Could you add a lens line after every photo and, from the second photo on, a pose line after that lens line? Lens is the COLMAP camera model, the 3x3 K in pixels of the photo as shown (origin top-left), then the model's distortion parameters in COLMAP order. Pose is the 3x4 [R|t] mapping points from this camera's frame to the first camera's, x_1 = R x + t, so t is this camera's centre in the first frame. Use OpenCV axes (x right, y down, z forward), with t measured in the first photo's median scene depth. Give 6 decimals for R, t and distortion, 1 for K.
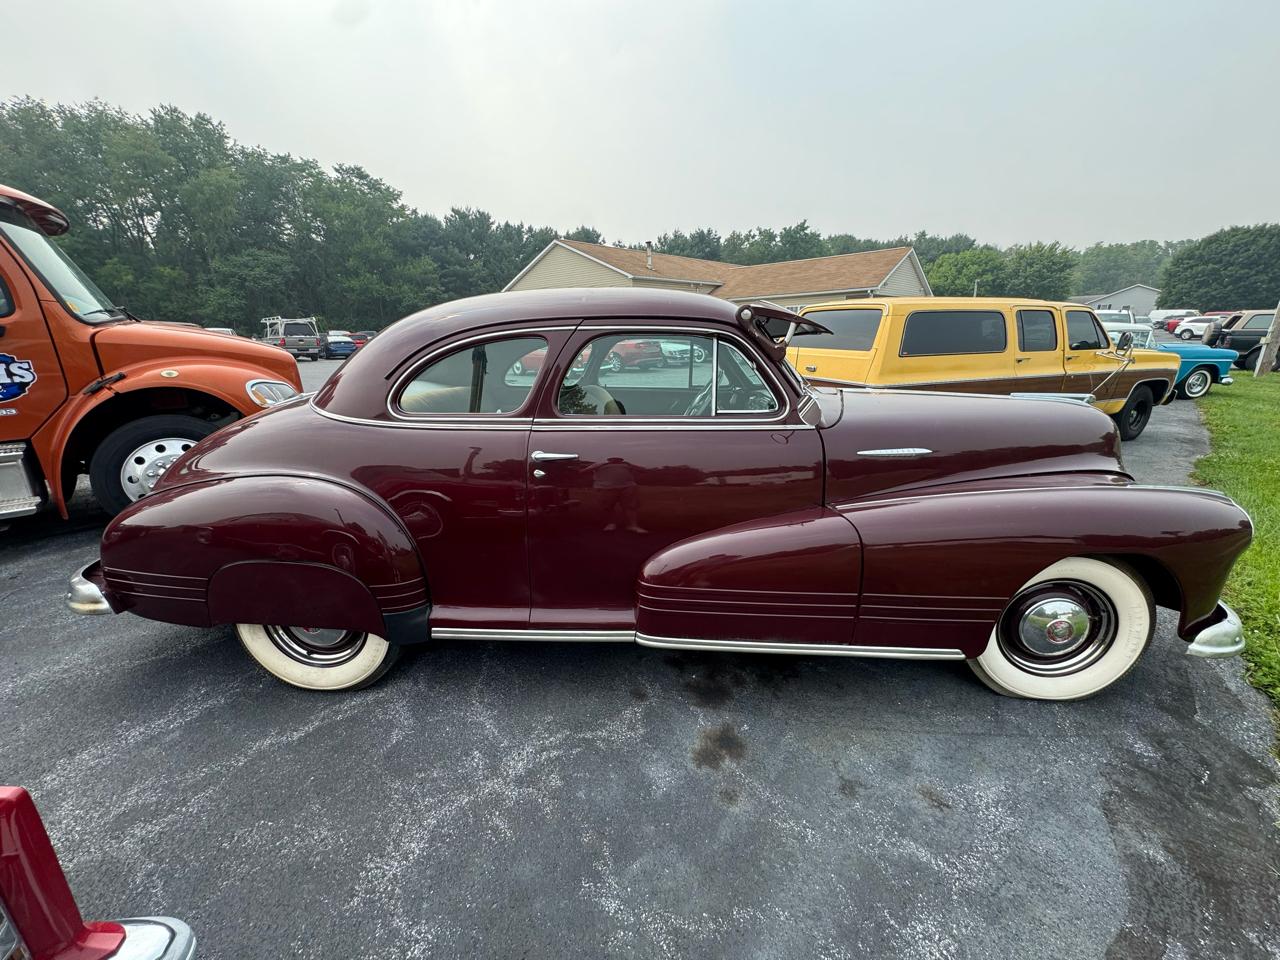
lens RADIAL K [[511.7, 0, 637.8], [0, 511.7, 481.2], [0, 0, 1]] dist [-0.003046, 0.000098]
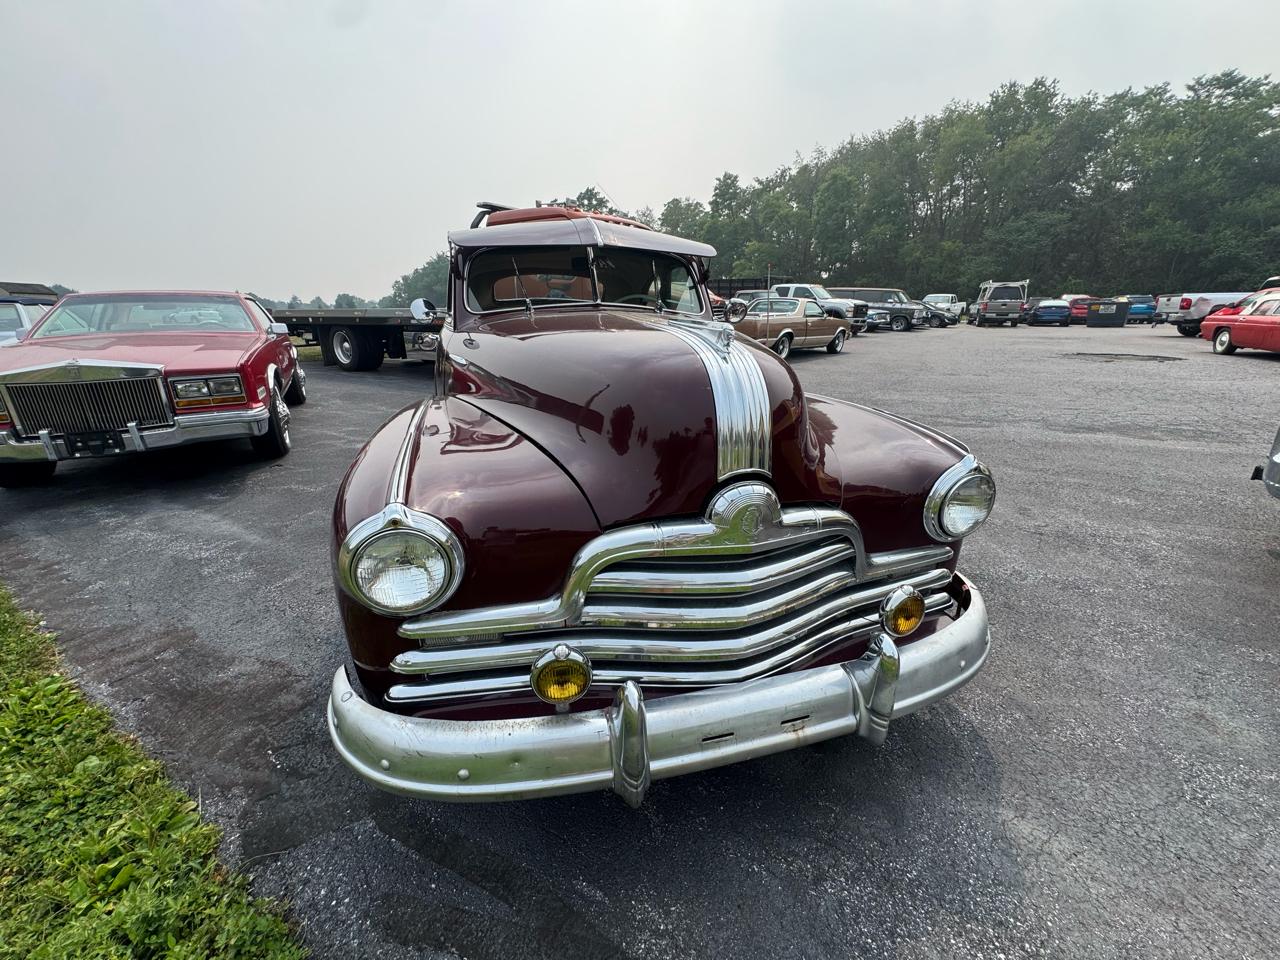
lens RADIAL K [[511.7, 0, 639.0], [0, 511.7, 480.9], [0, 0, 1]] dist [-0.003046, 0.000098]
pose [[0.294076, 0.305459, -0.905657, 0.072210], [-0.255223, 0.938245, 0.233577, -0.007171], [0.921076, 0.162455, 0.353876, 0.044764]]
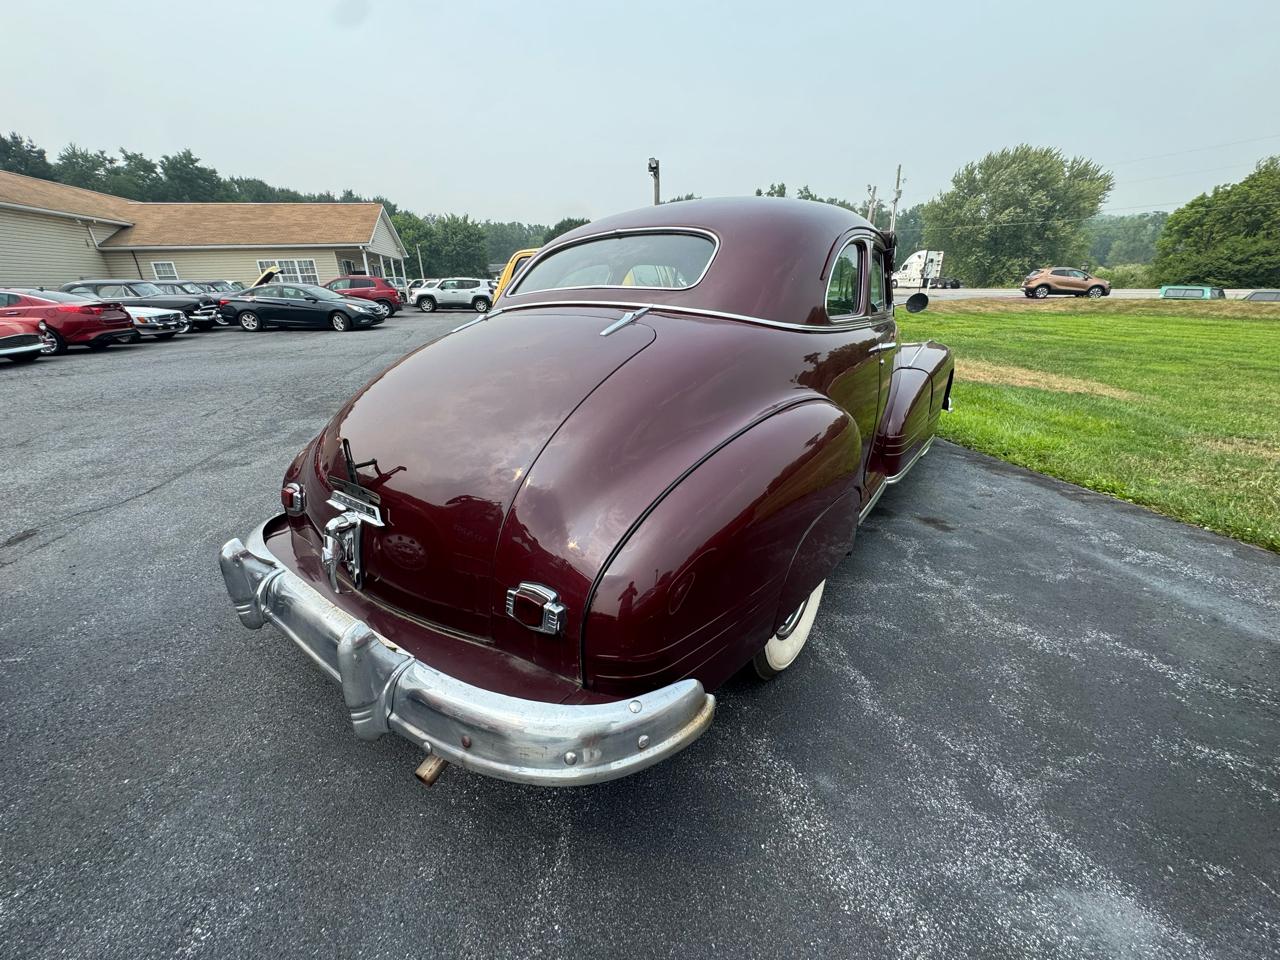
lens RADIAL K [[511.7, 0, 638.3], [0, 511.7, 482.1], [0, 0, 1]] dist [-0.003046, 0.000098]
pose [[0.567310, -0.286216, 0.772165, -0.062231], [0.235780, 0.954857, 0.180707, -0.004034], [-0.789029, 0.079544, 0.609185, 0.030627]]
